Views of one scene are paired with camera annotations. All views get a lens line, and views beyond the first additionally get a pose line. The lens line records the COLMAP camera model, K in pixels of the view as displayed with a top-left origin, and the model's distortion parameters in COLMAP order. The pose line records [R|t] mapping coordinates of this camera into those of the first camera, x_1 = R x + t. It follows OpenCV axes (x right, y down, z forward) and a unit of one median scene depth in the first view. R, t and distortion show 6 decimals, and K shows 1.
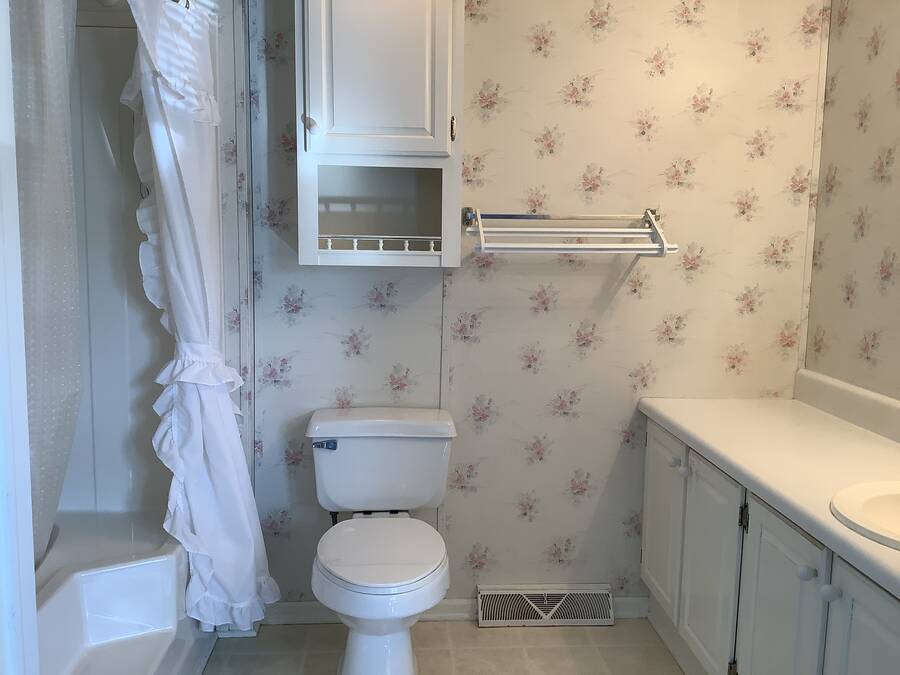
lens RADIAL K [[806.3, 0, 453.1], [0, 806.3, 338.1], [0, 0, 1]] dist [0.102037, -0.152748]
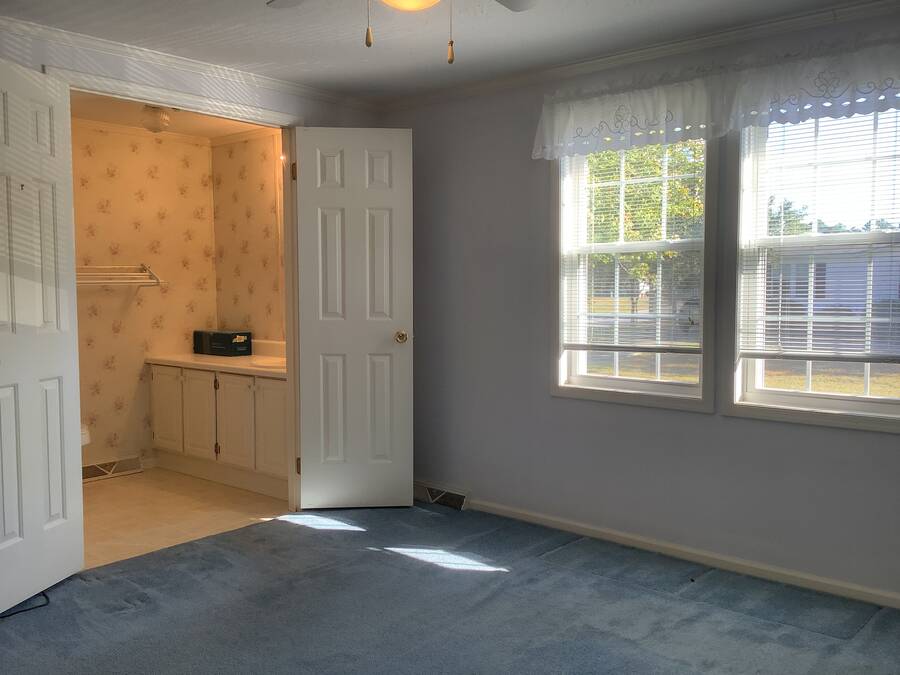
lens RADIAL K [[806.3, 0, 456.5], [0, 806.3, 342.0], [0, 0, 1]] dist [0.102037, -0.152748]
pose [[0.698573, -0.071732, 0.711934, -0.684163], [0.107452, 0.994196, -0.005264, 0.133370], [-0.707424, 0.080176, 0.702227, -0.991234]]
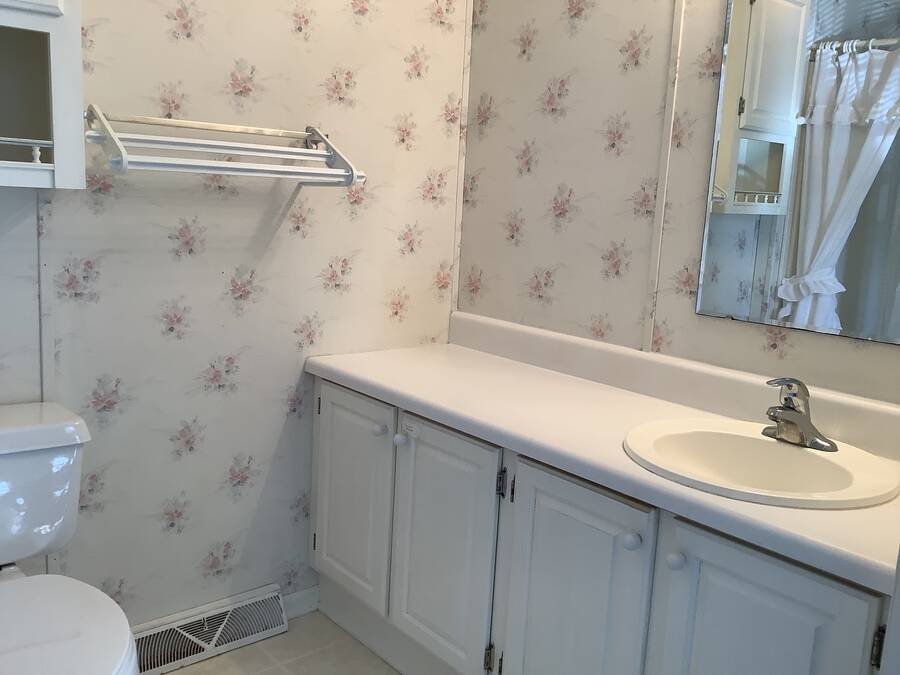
lens RADIAL K [[806.3, 0, 457.1], [0, 806.3, 337.4], [0, 0, 1]] dist [0.102037, -0.152748]
pose [[0.802926, -0.078747, 0.590854, -0.138575], [0.038408, 0.996010, 0.080552, -0.008155], [-0.594840, -0.041984, 0.802747, 0.244236]]
